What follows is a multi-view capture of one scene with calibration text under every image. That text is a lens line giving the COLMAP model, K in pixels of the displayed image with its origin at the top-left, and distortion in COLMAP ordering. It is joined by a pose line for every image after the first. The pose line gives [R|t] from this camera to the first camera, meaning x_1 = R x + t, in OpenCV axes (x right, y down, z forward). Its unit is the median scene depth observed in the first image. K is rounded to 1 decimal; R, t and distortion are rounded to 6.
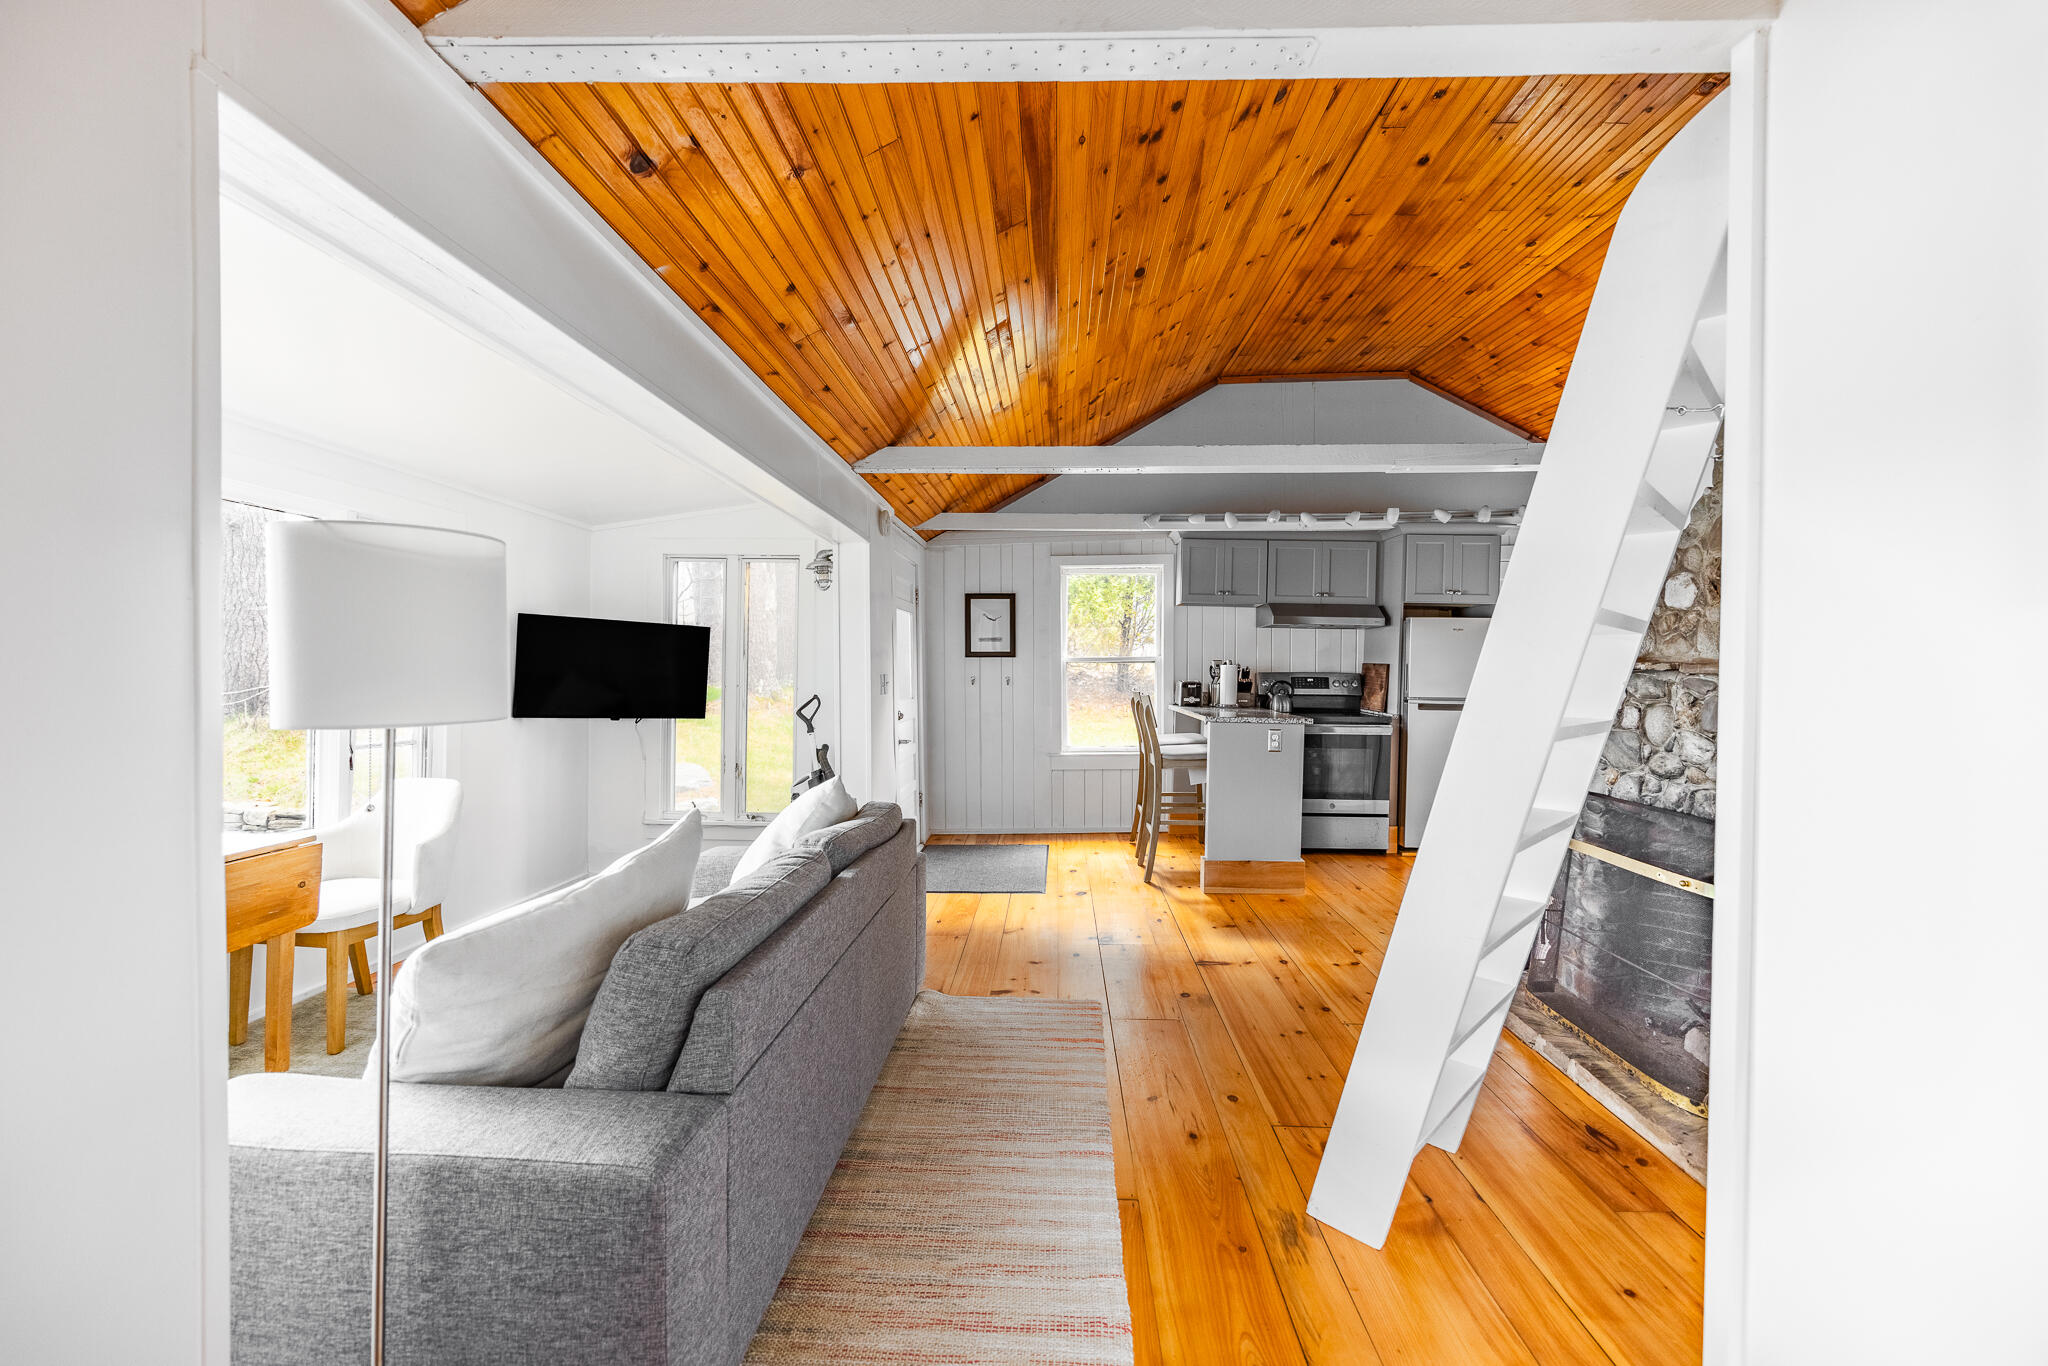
lens RADIAL K [[831.3, 0, 1024.0], [0, 831.3, 683.0], [0, 0, 1]] dist [-0.002556, -0.000303]
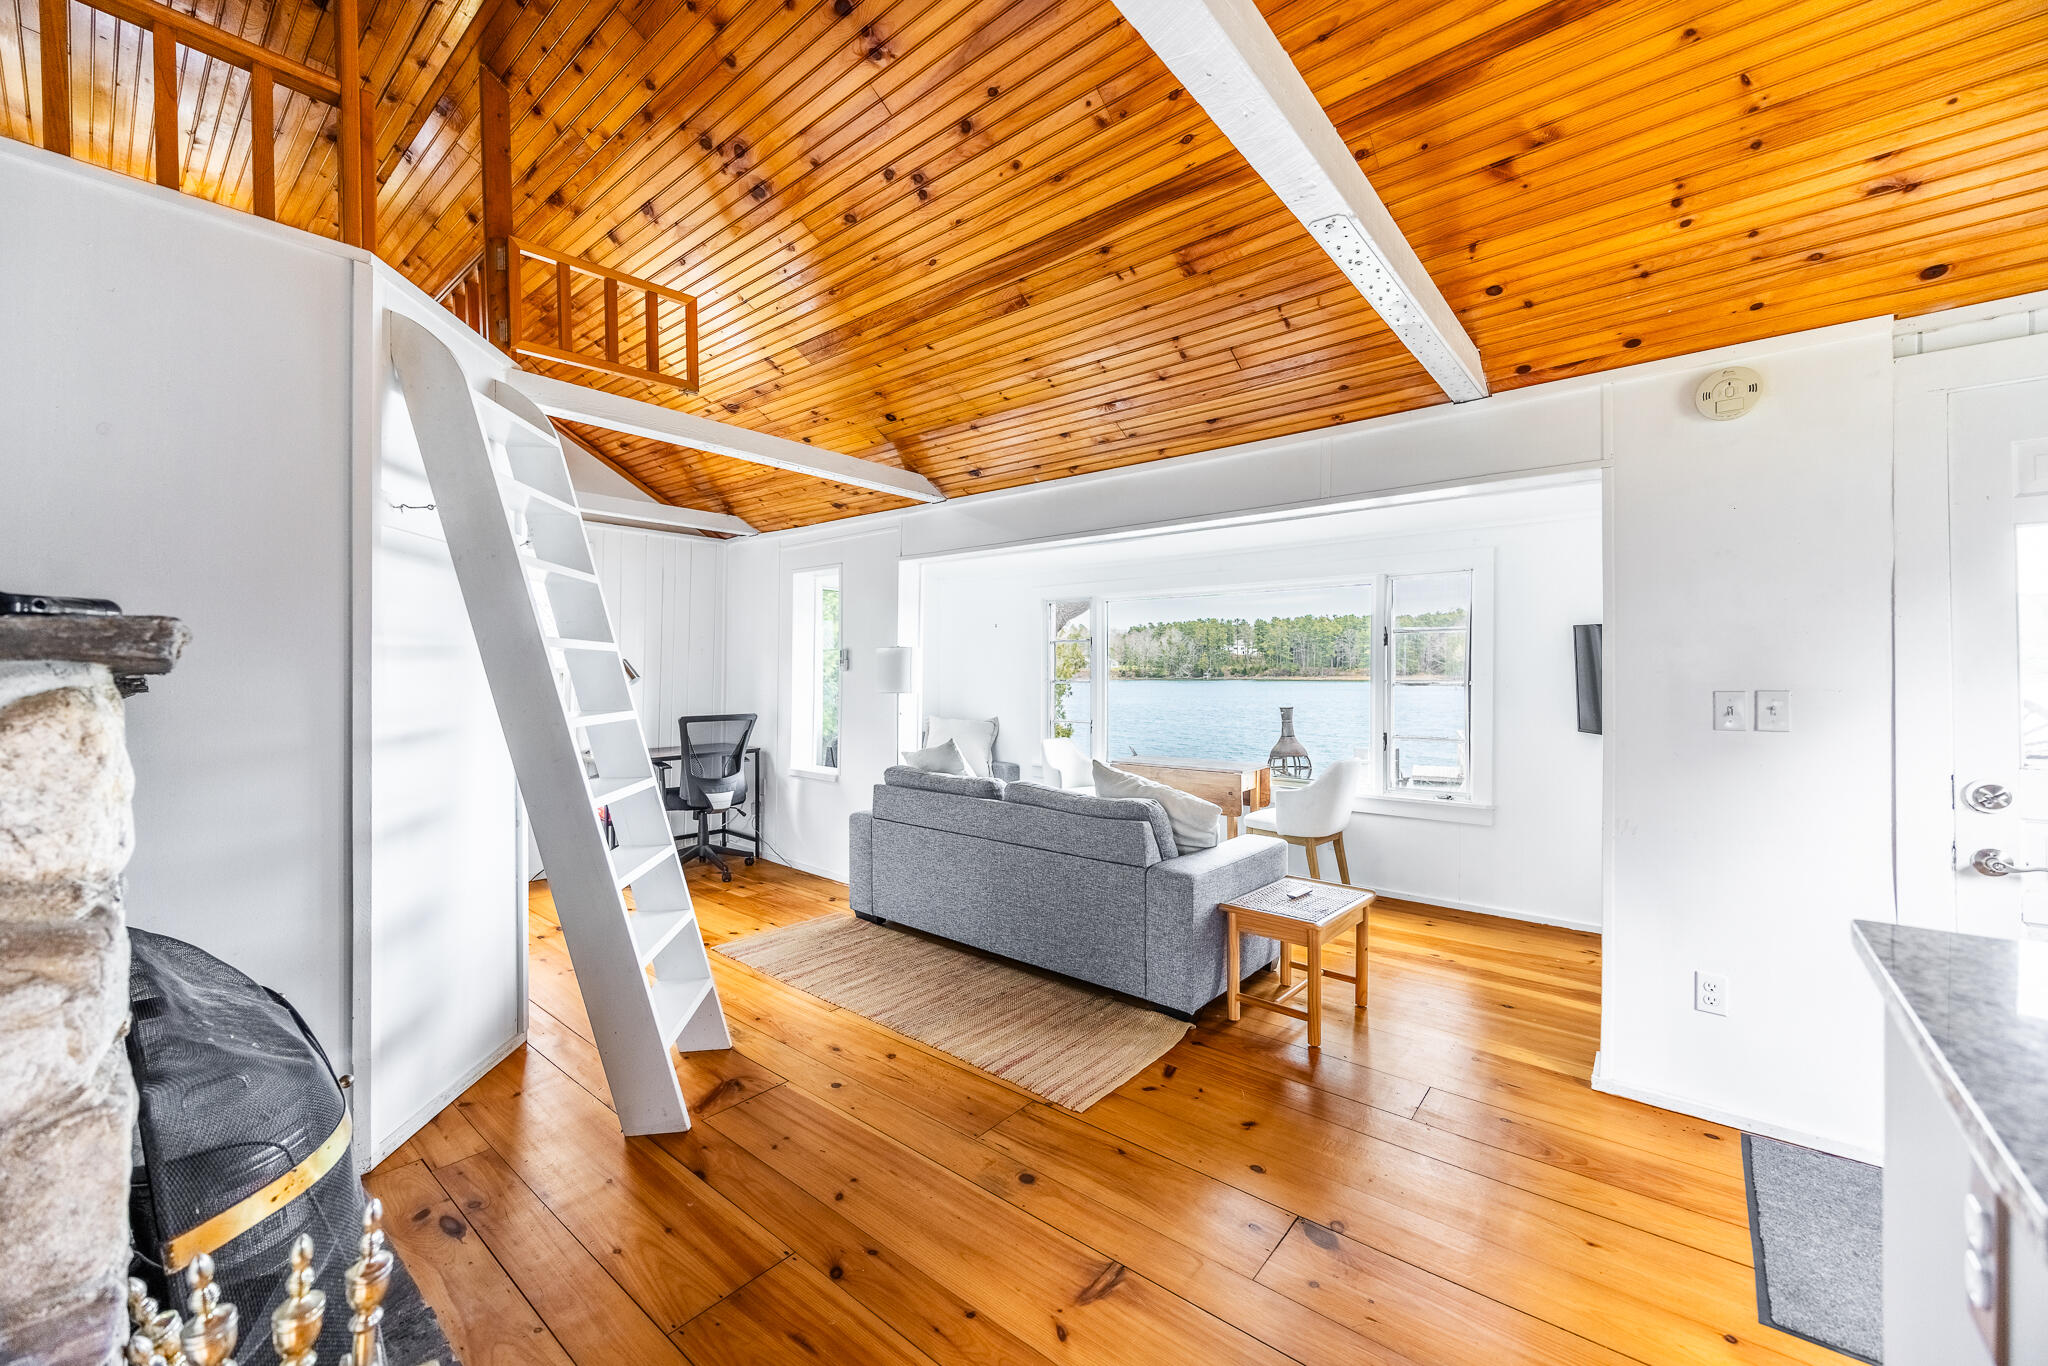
lens RADIAL K [[792.9, 0, 1024.0], [0, 792.9, 683.0], [0, 0, 1]] dist [-0.001604, -0.000492]
pose [[-0.612570, -0.000802, -0.790416, 0.829015], [-0.023877, 0.999562, 0.017490, -0.031857], [0.790055, 0.029586, -0.612321, 1.645574]]
